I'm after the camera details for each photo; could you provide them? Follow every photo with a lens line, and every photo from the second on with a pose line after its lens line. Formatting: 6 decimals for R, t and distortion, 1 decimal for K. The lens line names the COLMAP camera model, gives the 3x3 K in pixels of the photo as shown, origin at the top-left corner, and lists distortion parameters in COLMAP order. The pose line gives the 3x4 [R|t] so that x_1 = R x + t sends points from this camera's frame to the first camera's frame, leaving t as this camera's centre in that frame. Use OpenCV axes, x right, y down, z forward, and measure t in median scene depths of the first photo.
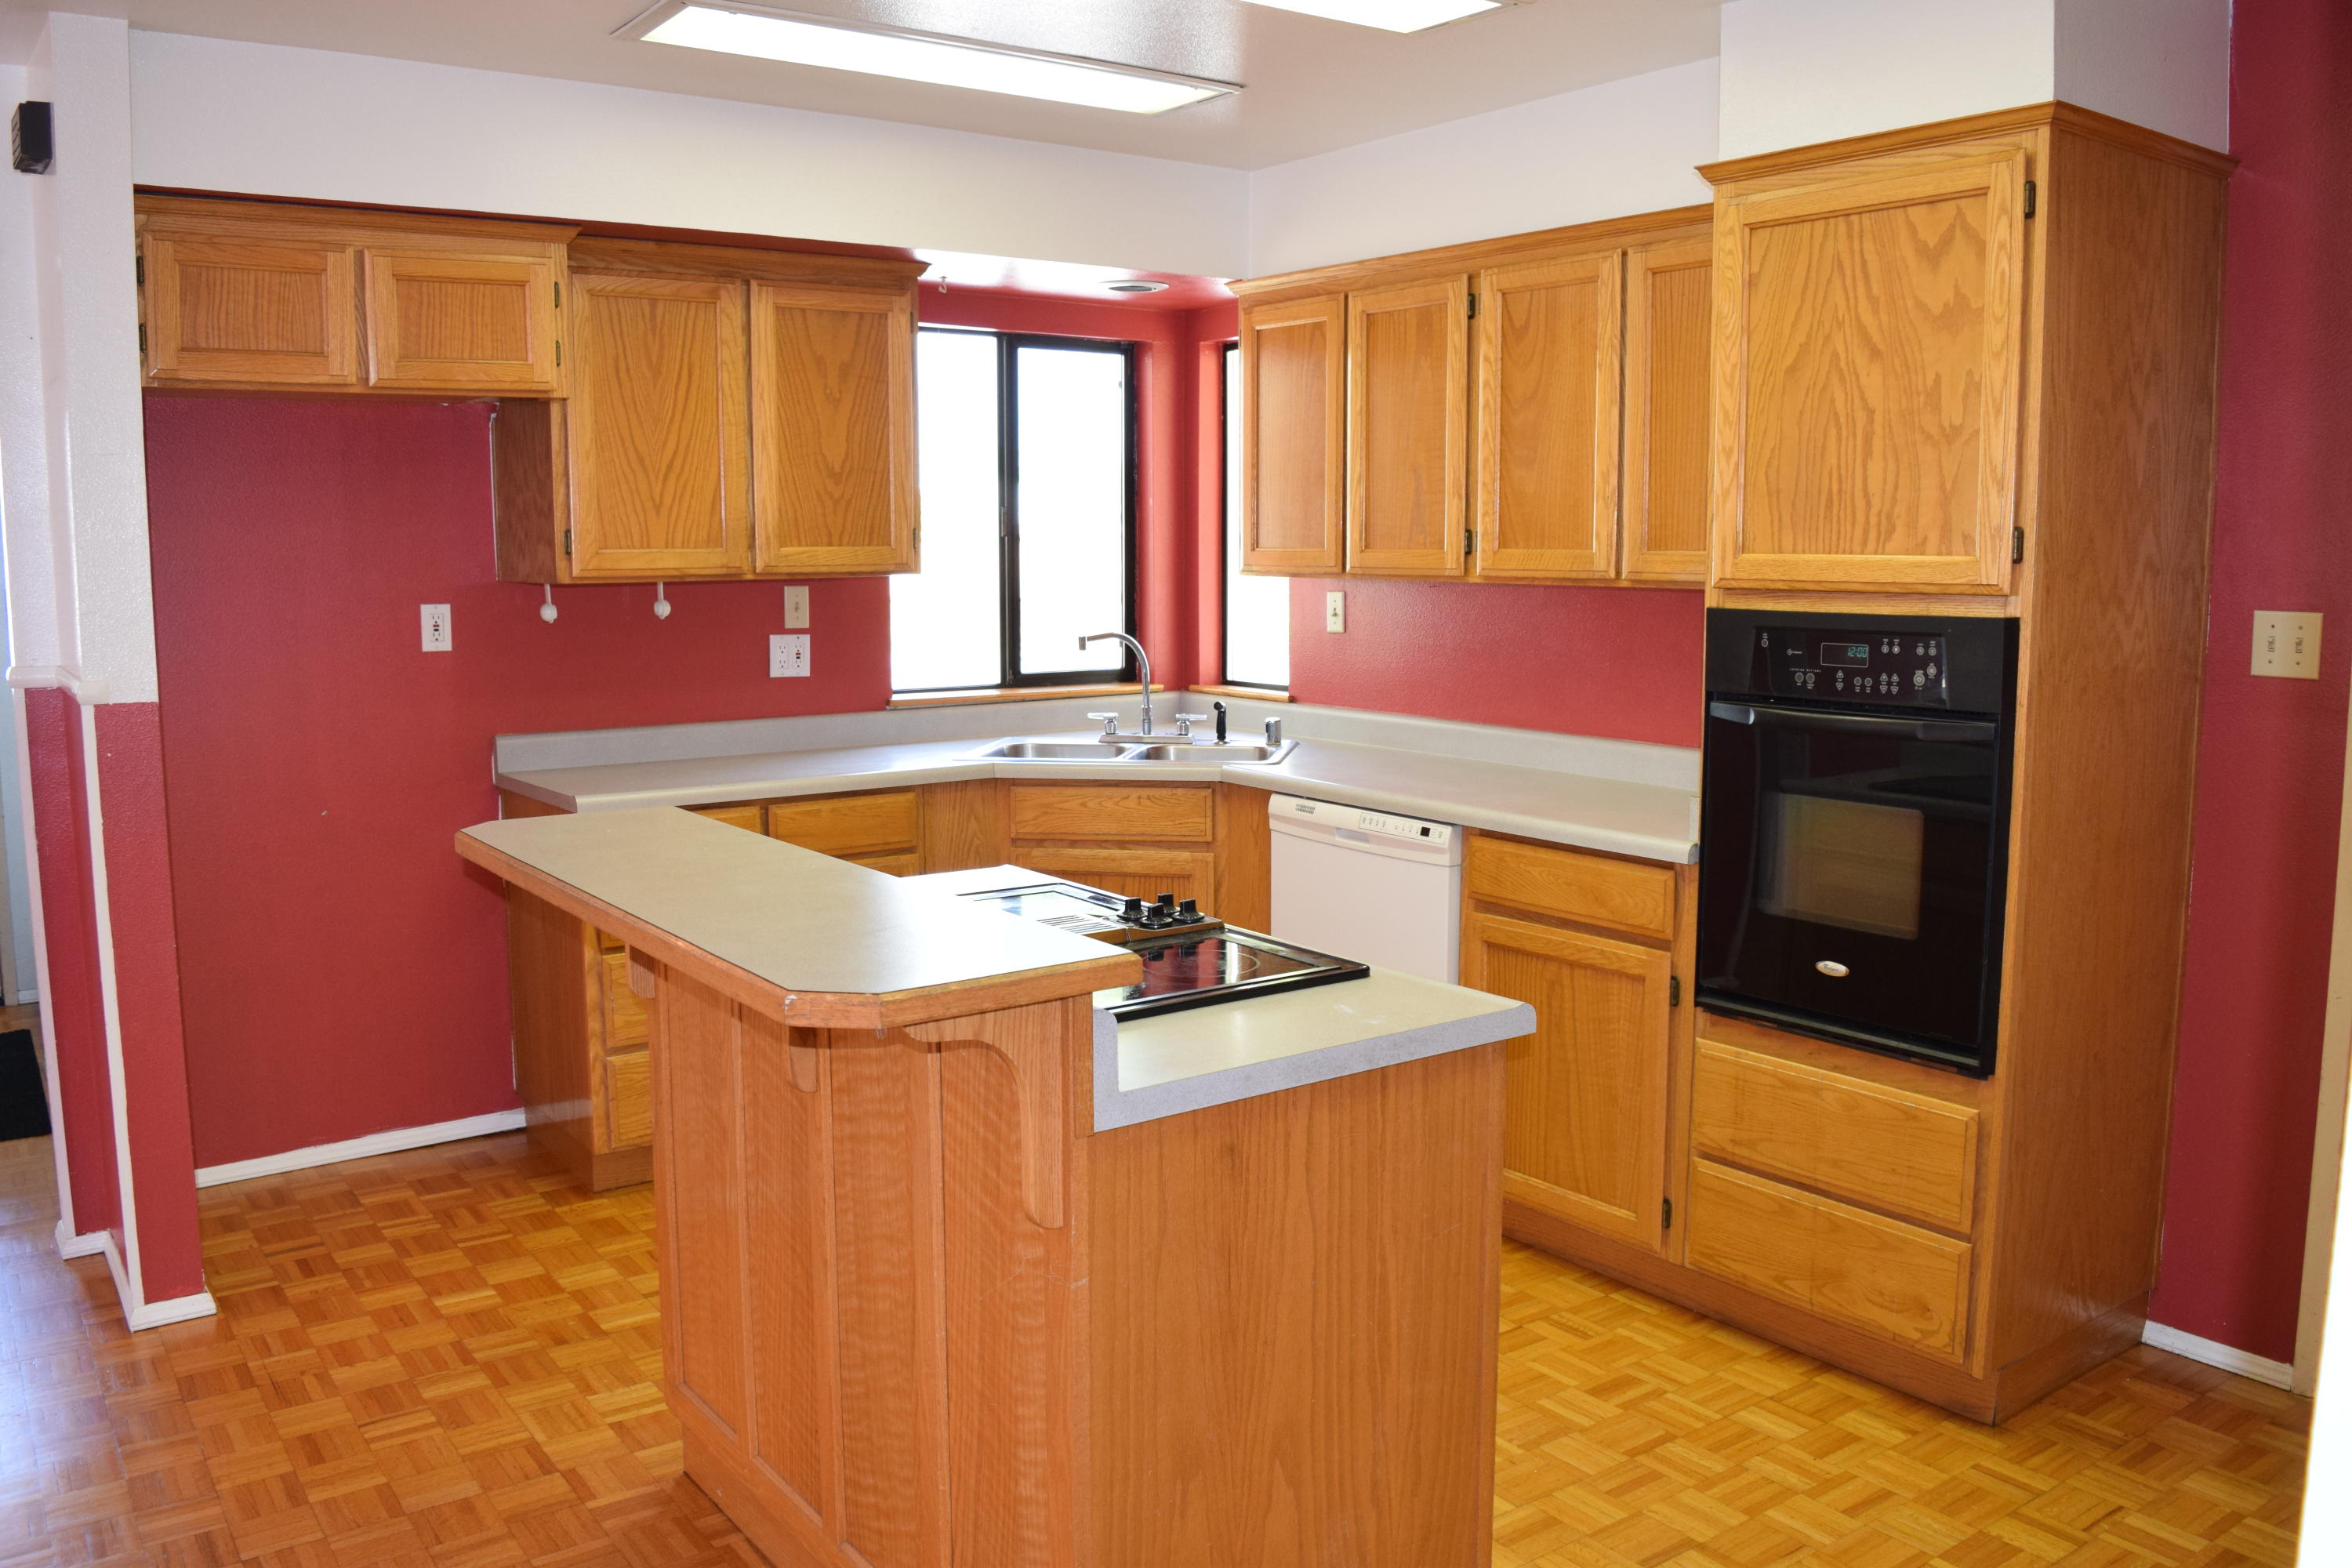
lens RADIAL K [[1845.9, 0, 1167.0], [0, 1845.9, 779.4], [0, 0, 1]] dist [-0.095985, 0.022566]
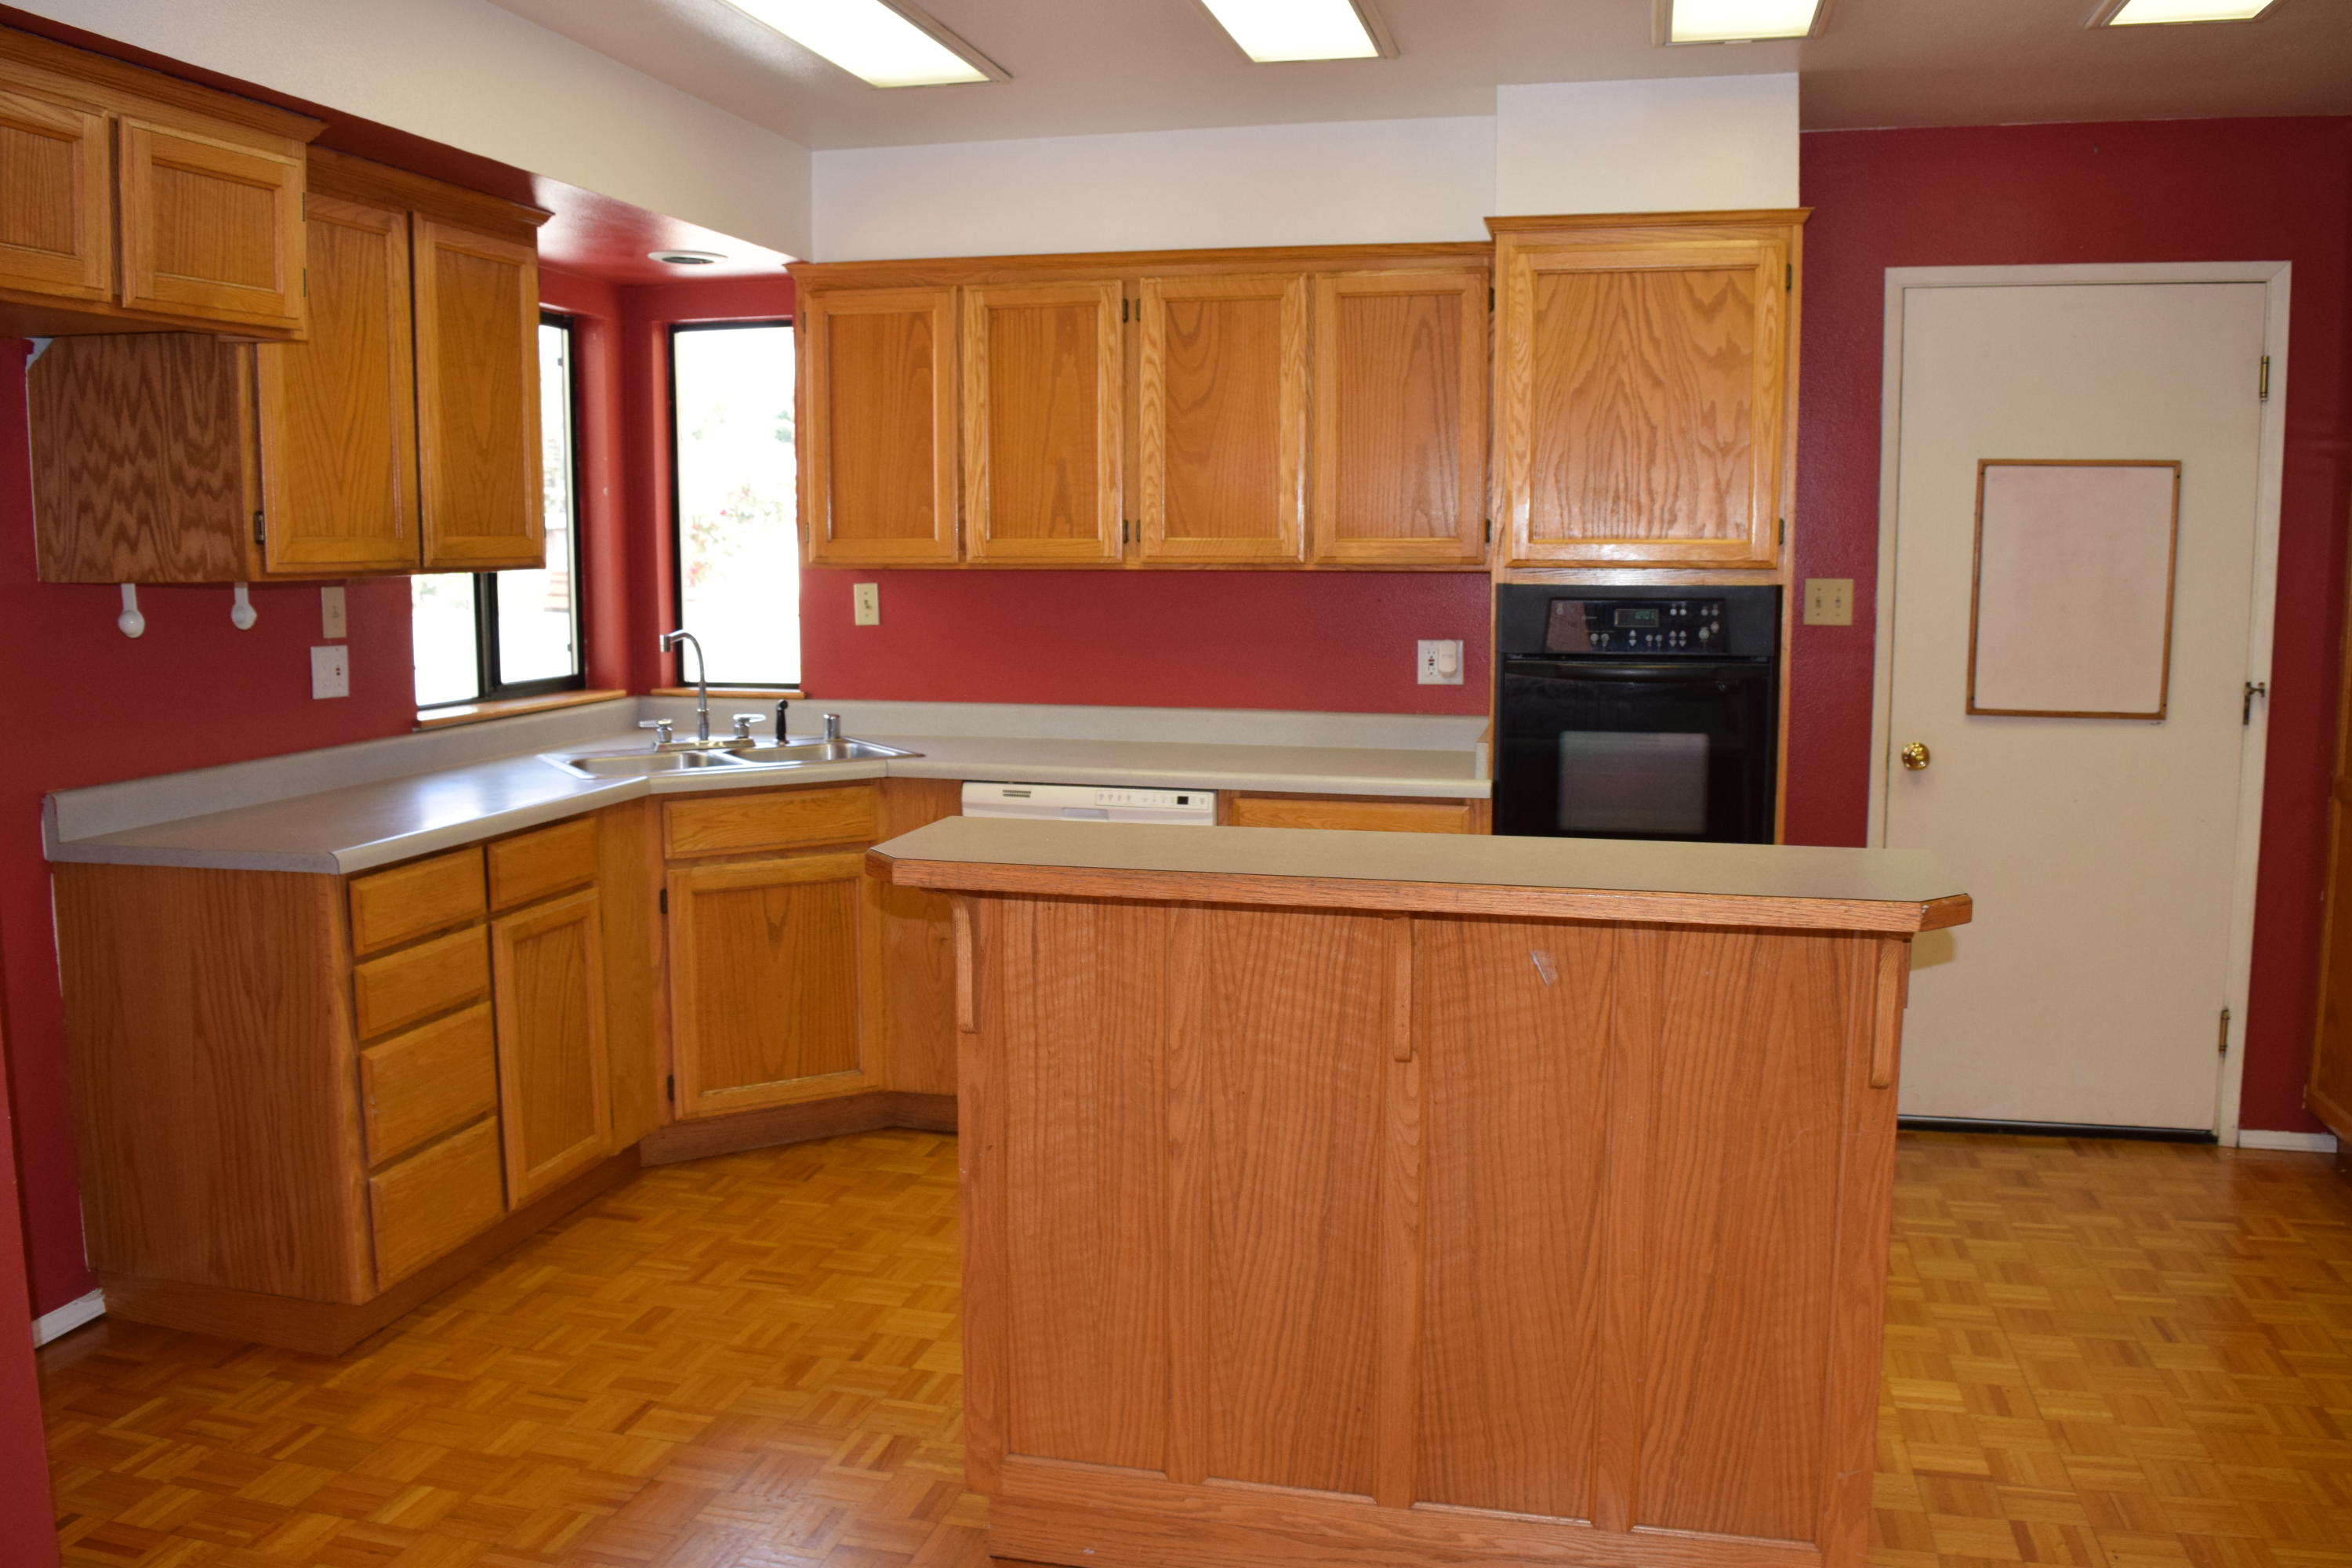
lens RADIAL K [[1845.9, 0, 1167.0], [0, 1845.9, 779.4], [0, 0, 1]] dist [-0.095985, 0.022566]
pose [[0.761823, -0.080657, 0.642744, -0.672610], [0.081849, 0.996251, 0.028005, -0.017595], [-0.642594, 0.031273, 0.765569, 0.219628]]
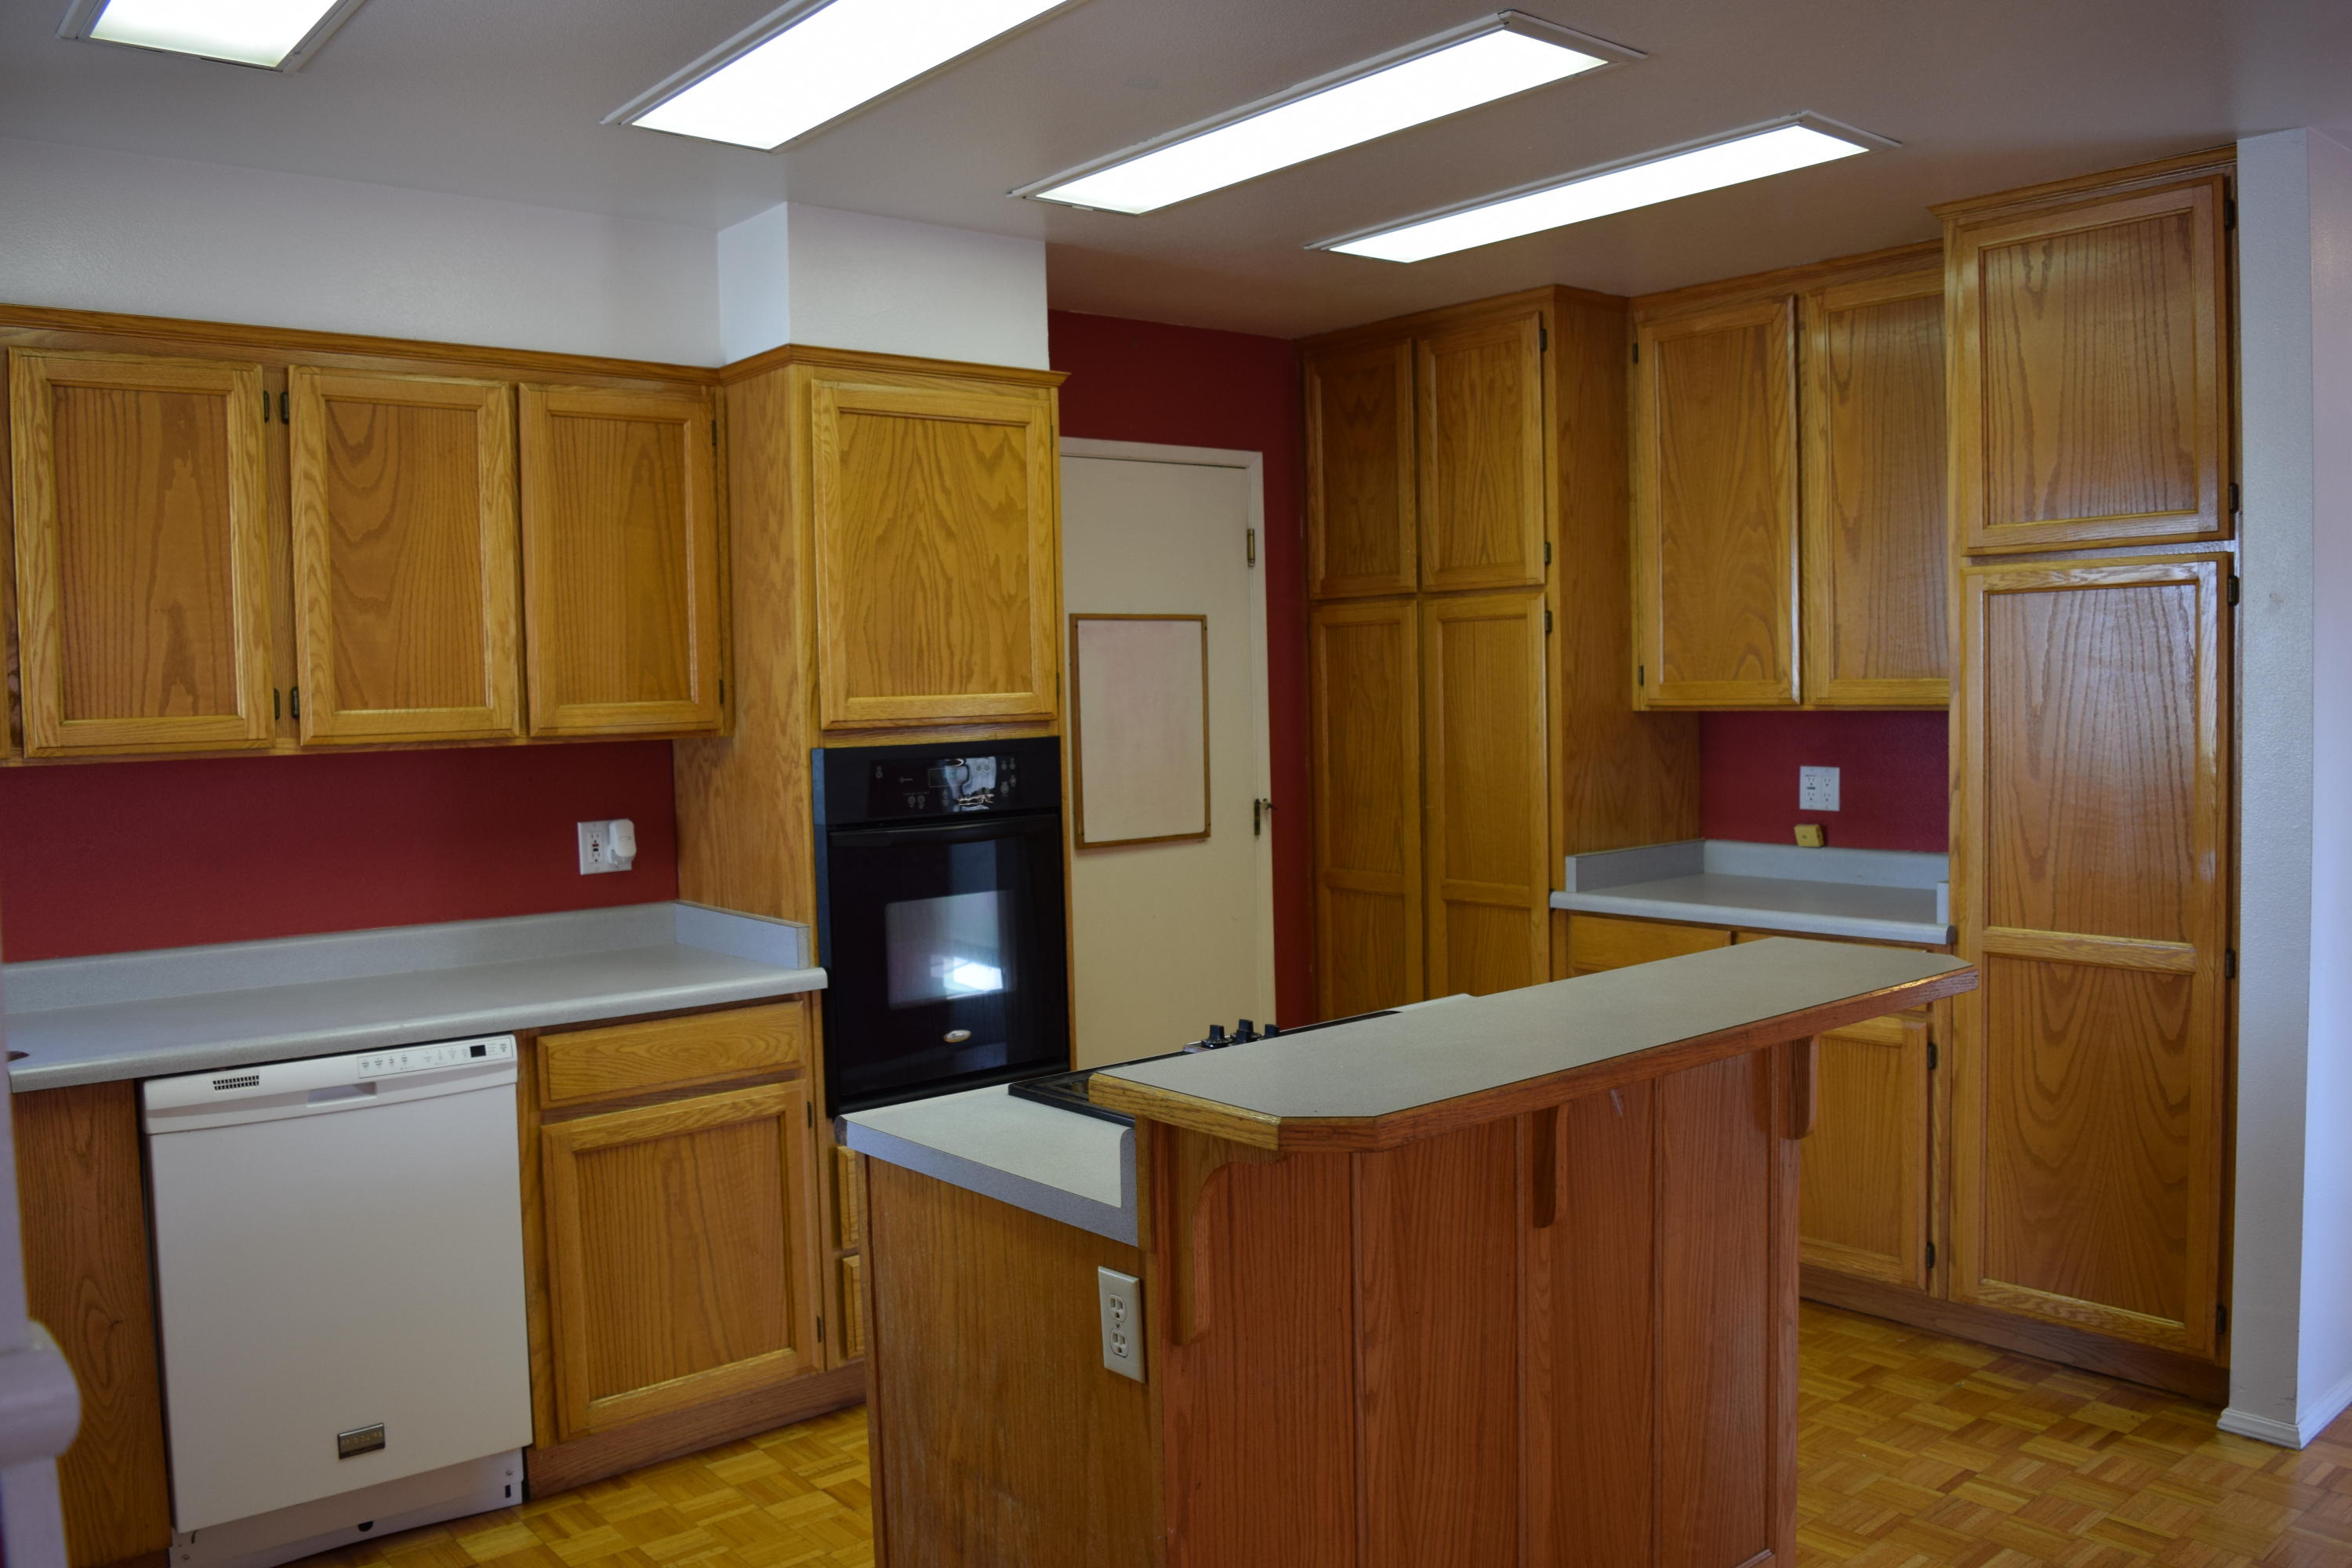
lens RADIAL K [[1845.9, 0, 1167.0], [0, 1845.9, 779.4], [0, 0, 1]] dist [-0.095985, 0.022566]
pose [[-0.074479, -0.048937, 0.996021, -0.821352], [0.151053, 0.986717, 0.059775, -0.111700], [-0.985716, 0.154904, -0.066097, 0.884877]]
